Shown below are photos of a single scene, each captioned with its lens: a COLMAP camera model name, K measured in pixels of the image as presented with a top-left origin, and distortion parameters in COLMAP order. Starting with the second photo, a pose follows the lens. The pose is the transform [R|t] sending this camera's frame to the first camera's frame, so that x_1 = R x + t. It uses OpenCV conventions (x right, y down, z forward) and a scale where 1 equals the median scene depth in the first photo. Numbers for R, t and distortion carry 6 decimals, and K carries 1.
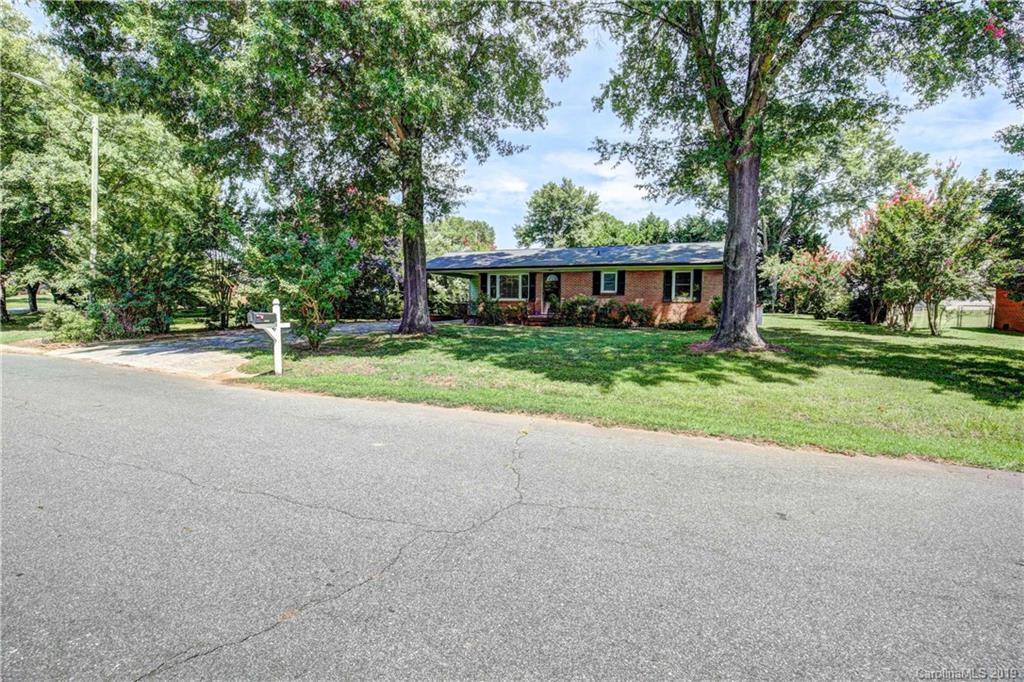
lens RADIAL K [[468.1, 0, 507.7], [0, 468.1, 341.6], [0, 0, 1]] dist [-0.042236, 0.009371]
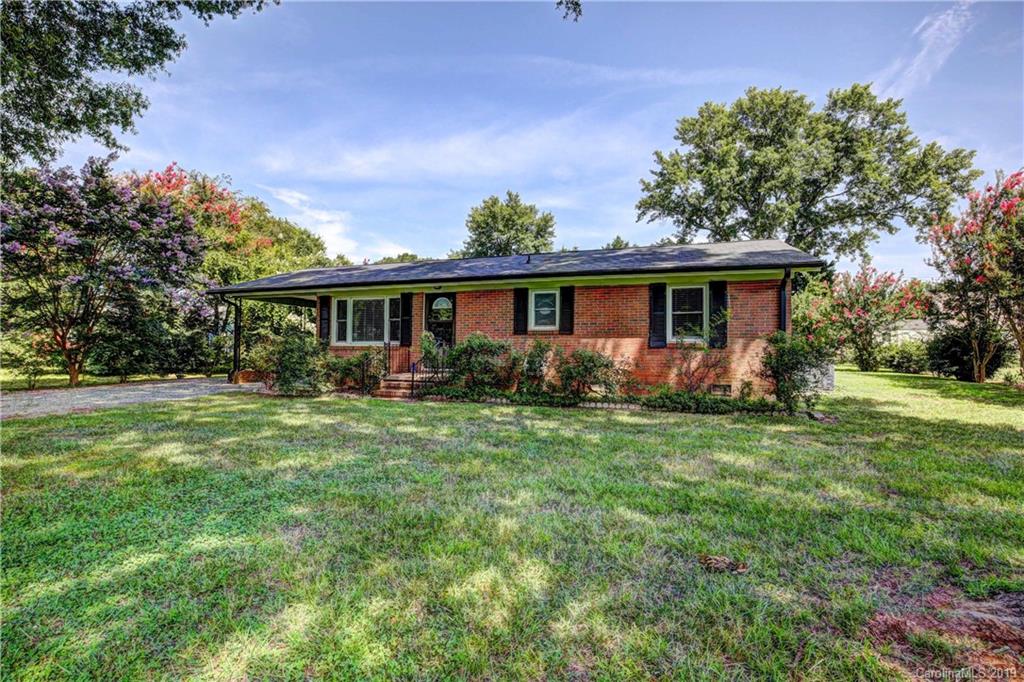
lens RADIAL K [[468.1, 0, 507.7], [0, 468.1, 341.6], [0, 0, 1]] dist [-0.042236, 0.009371]
pose [[0.997978, -0.001548, 0.063537, 0.118407], [0.007490, 0.995601, -0.093390, -0.036281], [-0.063113, 0.093677, 0.993600, 0.403809]]
